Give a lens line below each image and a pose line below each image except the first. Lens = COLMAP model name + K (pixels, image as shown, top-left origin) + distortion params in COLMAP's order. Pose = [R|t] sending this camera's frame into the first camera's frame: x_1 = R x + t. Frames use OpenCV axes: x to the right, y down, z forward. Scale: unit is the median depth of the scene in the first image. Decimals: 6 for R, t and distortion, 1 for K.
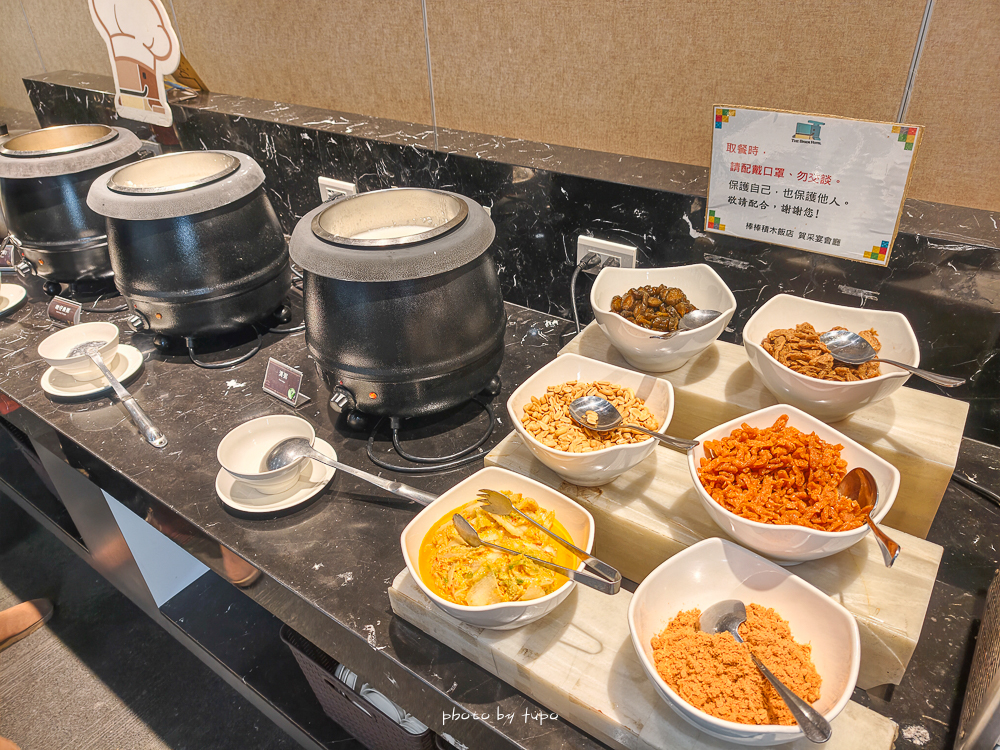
lens RADIAL K [[712.7, 0, 506.7], [0, 712.7, 382.9], [0, 0, 1]] dist [0.004237, -0.007336]
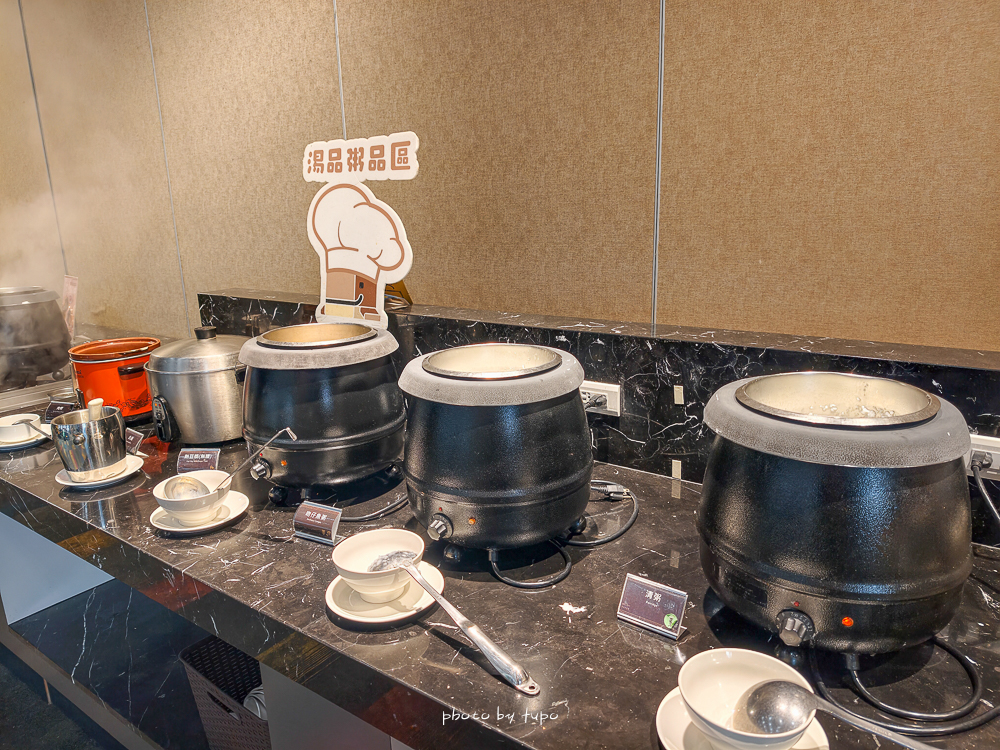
lens RADIAL K [[703.1, 0, 500.0], [0, 703.1, 375.0], [0, 0, 1]] dist [0.080815, -0.109622]
pose [[0.999862, 0.012728, 0.010667, -0.409067], [-0.008379, 0.941224, -0.337678, 0.021186], [-0.014338, 0.337542, 0.941201, 0.143915]]
